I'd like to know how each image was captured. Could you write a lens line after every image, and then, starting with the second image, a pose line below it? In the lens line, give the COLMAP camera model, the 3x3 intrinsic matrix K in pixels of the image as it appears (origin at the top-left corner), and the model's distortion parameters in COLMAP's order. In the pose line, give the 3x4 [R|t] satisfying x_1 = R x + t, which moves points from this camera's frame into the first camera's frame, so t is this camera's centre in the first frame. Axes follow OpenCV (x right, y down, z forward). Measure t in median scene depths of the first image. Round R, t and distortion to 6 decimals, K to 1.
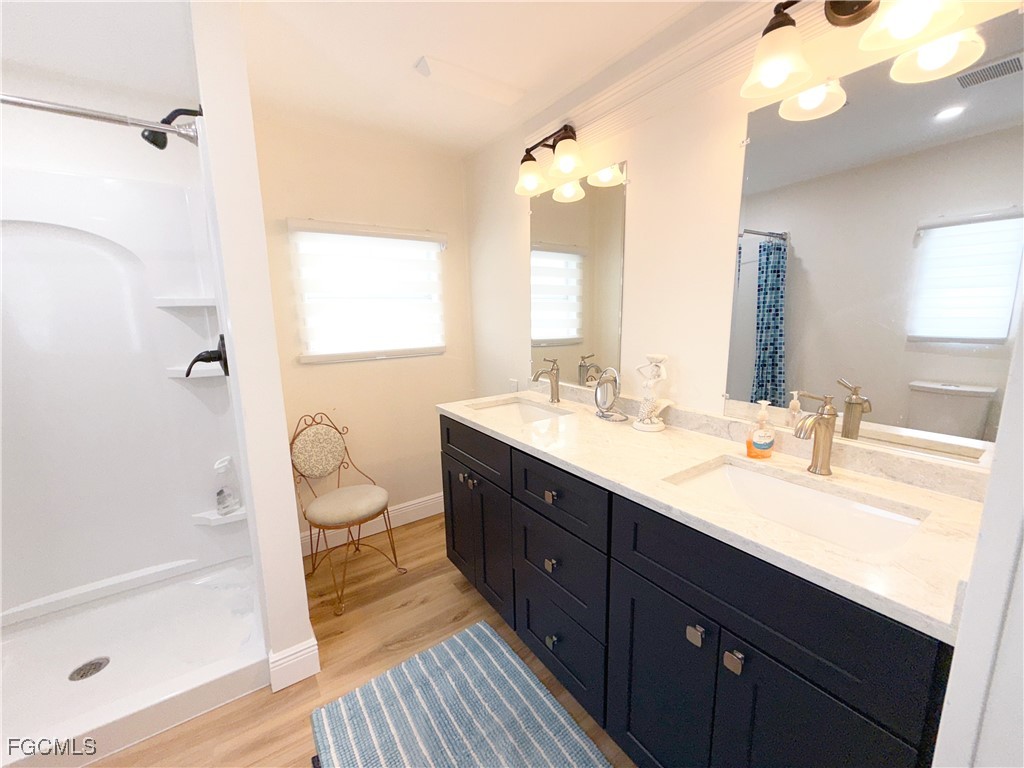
lens RADIAL K [[409.6, 0, 511.8], [0, 409.6, 384.7], [0, 0, 1]] dist [-0.002067, 0.000326]
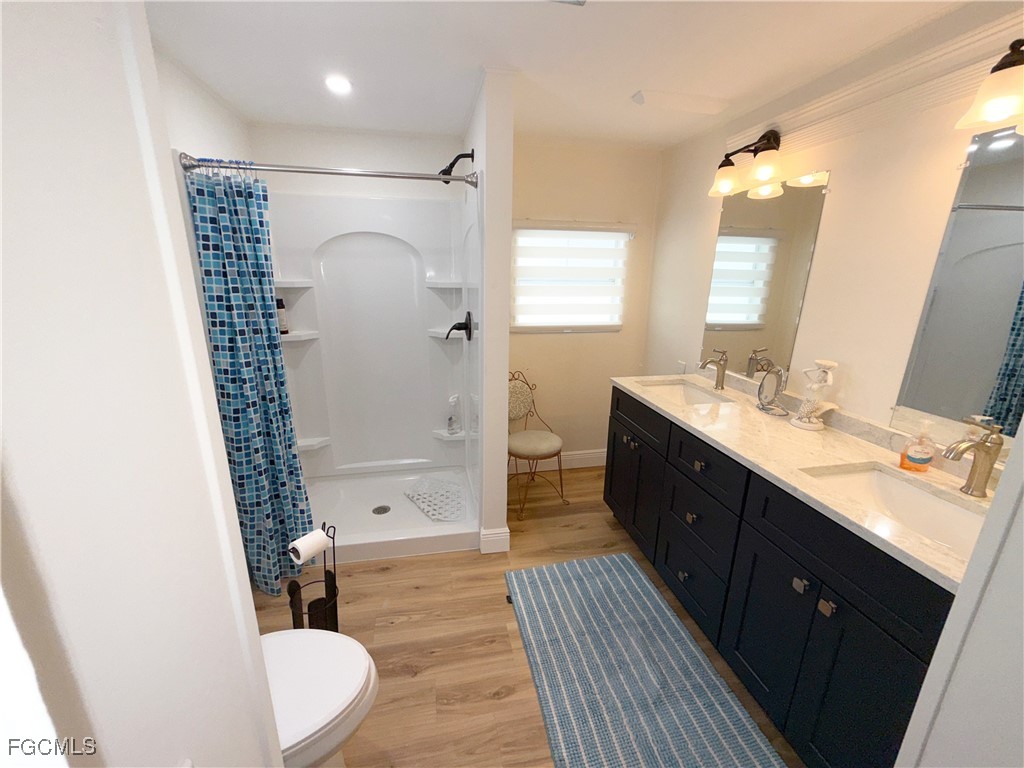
lens RADIAL K [[409.6, 0, 510.5], [0, 409.6, 385.5], [0, 0, 1]] dist [-0.002067, 0.000326]
pose [[0.919644, 0.135576, -0.368612, -0.007745], [-0.099302, 0.988302, 0.115751, -0.047566], [0.379993, -0.069845, 0.922349, -0.292117]]
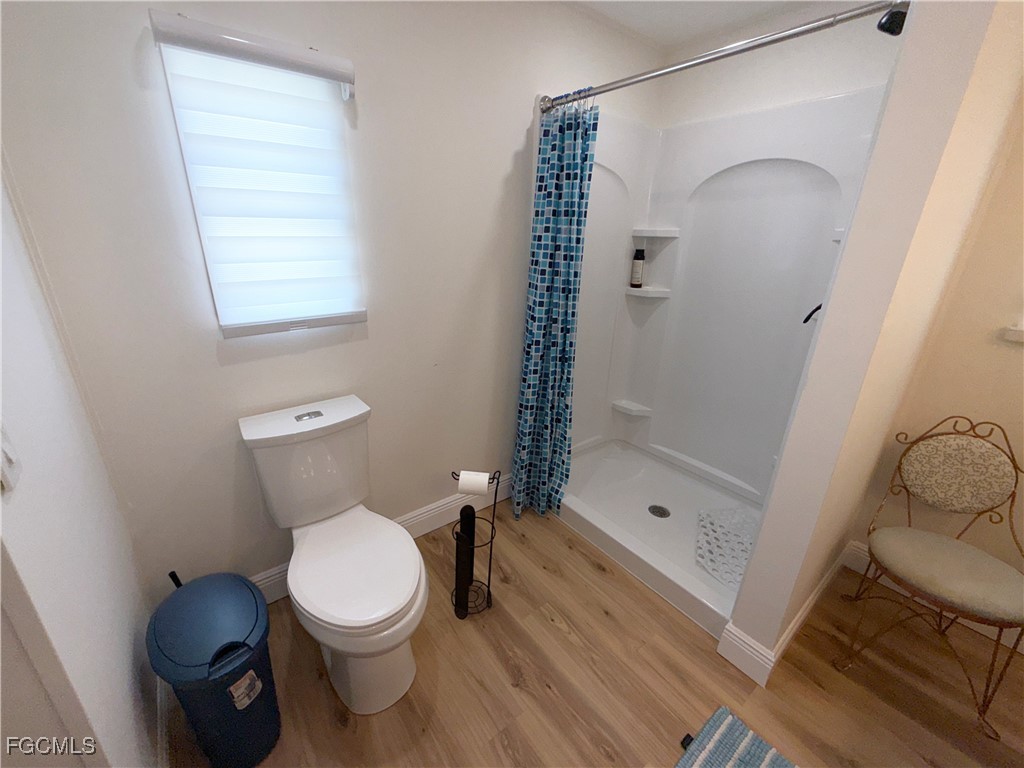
lens RADIAL K [[409.6, 0, 509.2], [0, 409.6, 385.0], [0, 0, 1]] dist [-0.002067, 0.000326]
pose [[0.059121, 0.368159, -0.927881, 0.064890], [-0.194684, 0.915911, 0.351005, -0.082324], [0.979083, 0.159892, 0.125824, 0.254347]]
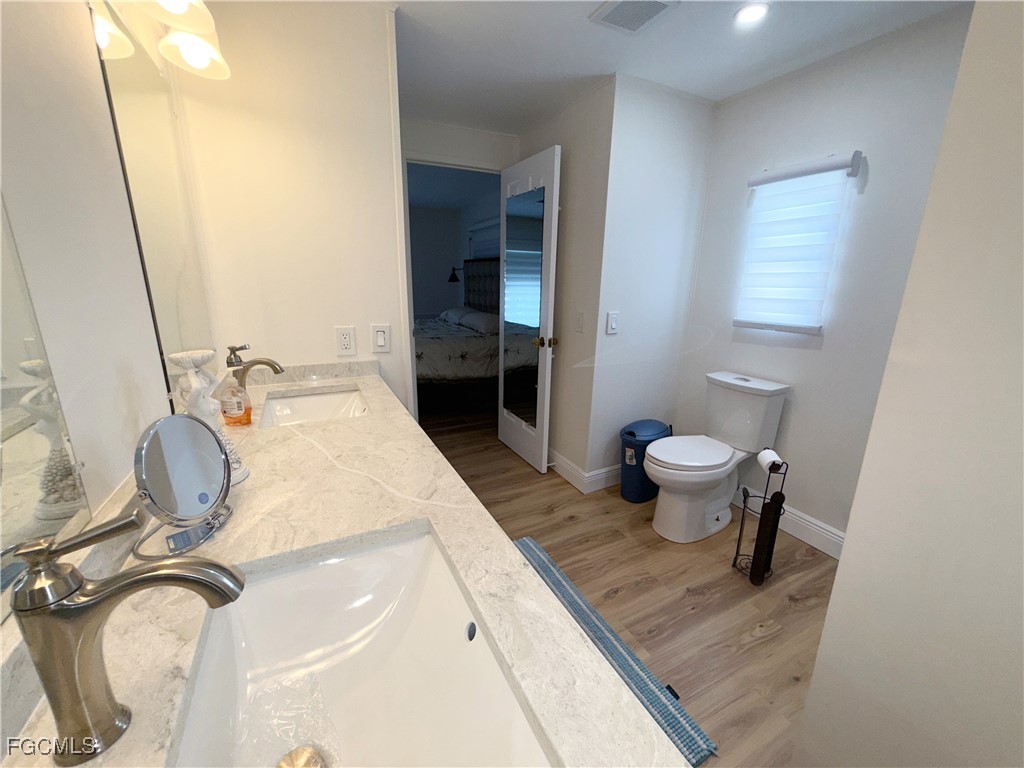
lens RADIAL K [[409.6, 0, 509.6], [0, 409.6, 382.3], [0, 0, 1]] dist [-0.002067, 0.000326]
pose [[-0.990100, -0.025236, 0.138080, -0.137364], [0.033779, 0.911960, 0.408885, -0.225690], [-0.136242, 0.409501, -0.902079, 1.313491]]
